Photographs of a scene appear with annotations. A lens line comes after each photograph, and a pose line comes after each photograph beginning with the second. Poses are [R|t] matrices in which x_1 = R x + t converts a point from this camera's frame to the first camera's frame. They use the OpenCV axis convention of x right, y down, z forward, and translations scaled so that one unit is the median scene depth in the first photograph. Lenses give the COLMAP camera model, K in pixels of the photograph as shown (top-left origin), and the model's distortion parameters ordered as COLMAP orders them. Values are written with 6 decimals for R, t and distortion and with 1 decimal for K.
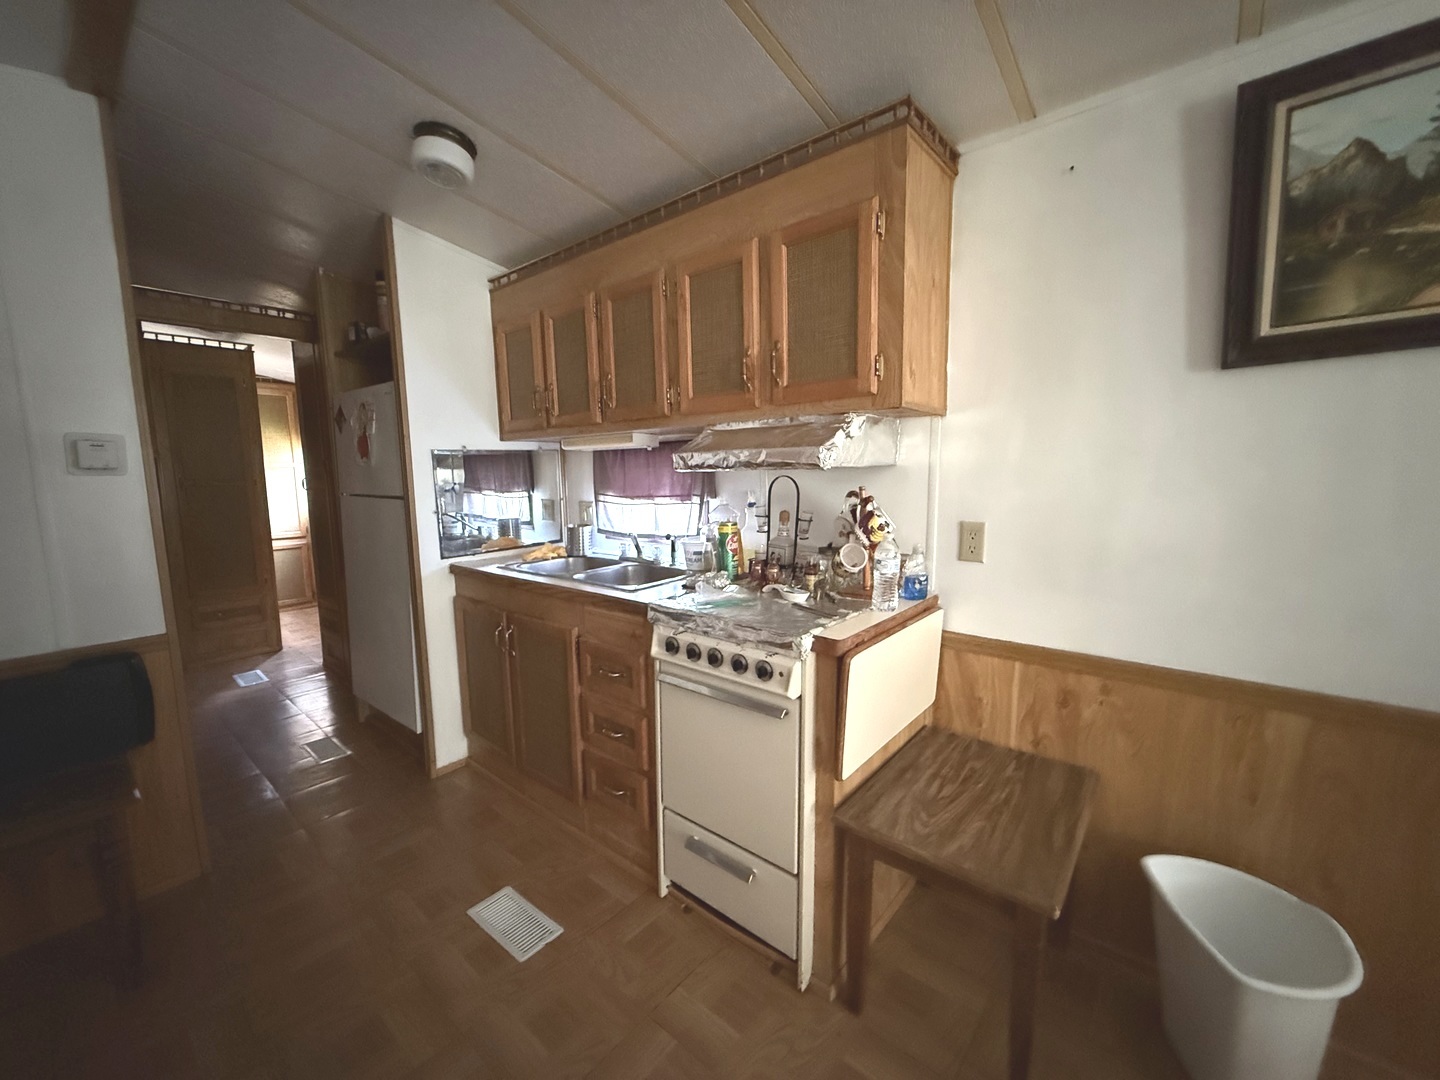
lens RADIAL K [[572.4, 0, 717.0], [0, 572.4, 541.0], [0, 0, 1]] dist [-0.000198, -0.000233]
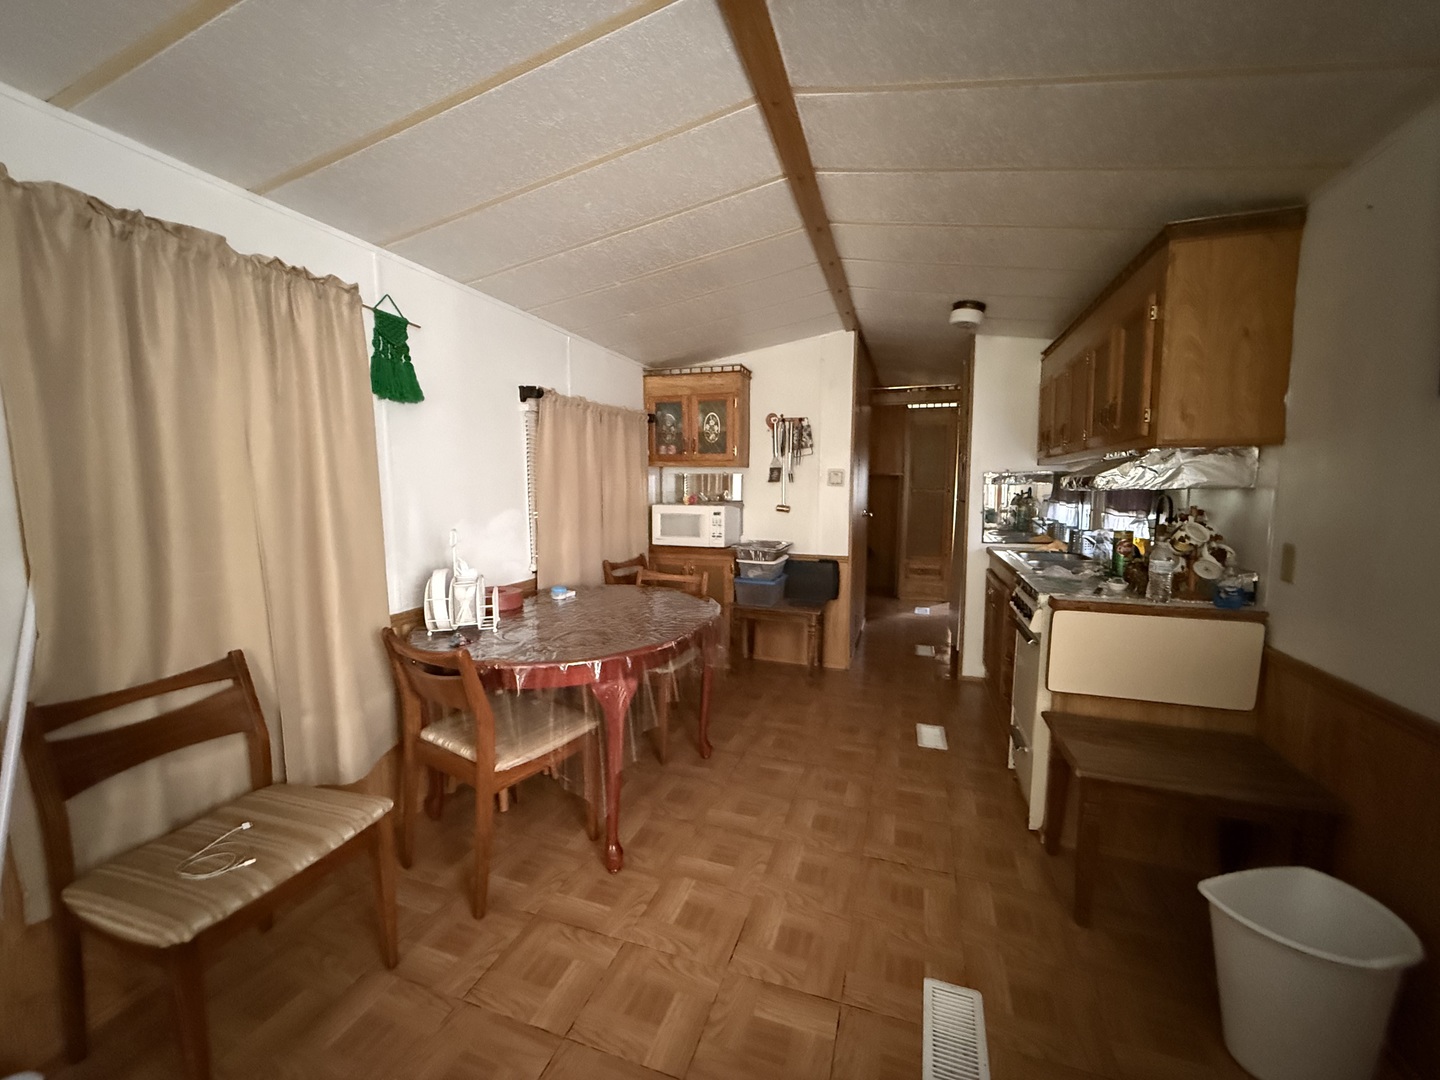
lens RADIAL K [[572.4, 0, 717.0], [0, 572.4, 541.0], [0, 0, 1]] dist [-0.000198, -0.000233]
pose [[0.362482, 0.104265, -0.926140, 0.683284], [-0.121278, 0.990550, 0.064050, 0.014022], [0.924066, 0.089103, 0.371701, -0.237936]]
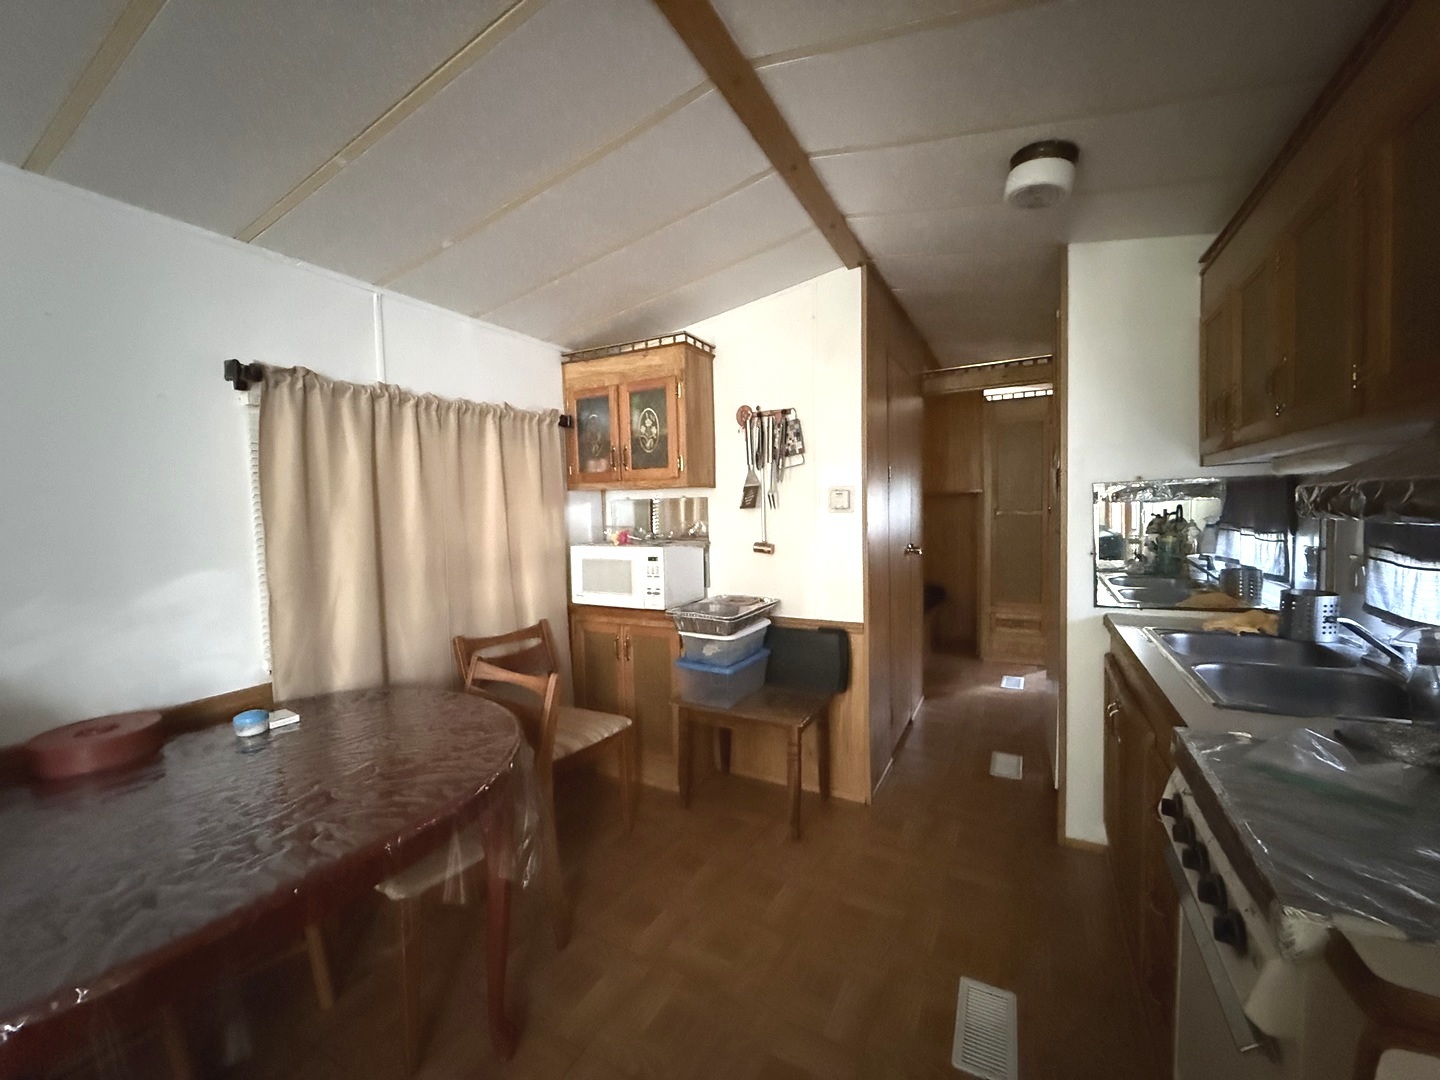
lens RADIAL K [[570.8, 0, 719.0], [0, 570.8, 544.2], [0, 0, 1]] dist [0.000071, 0.000098]
pose [[0.203241, 0.066685, -0.976855, 0.247423], [-0.099328, 0.993935, 0.047185, -0.047154], [0.974078, 0.087439, 0.208632, 0.242986]]
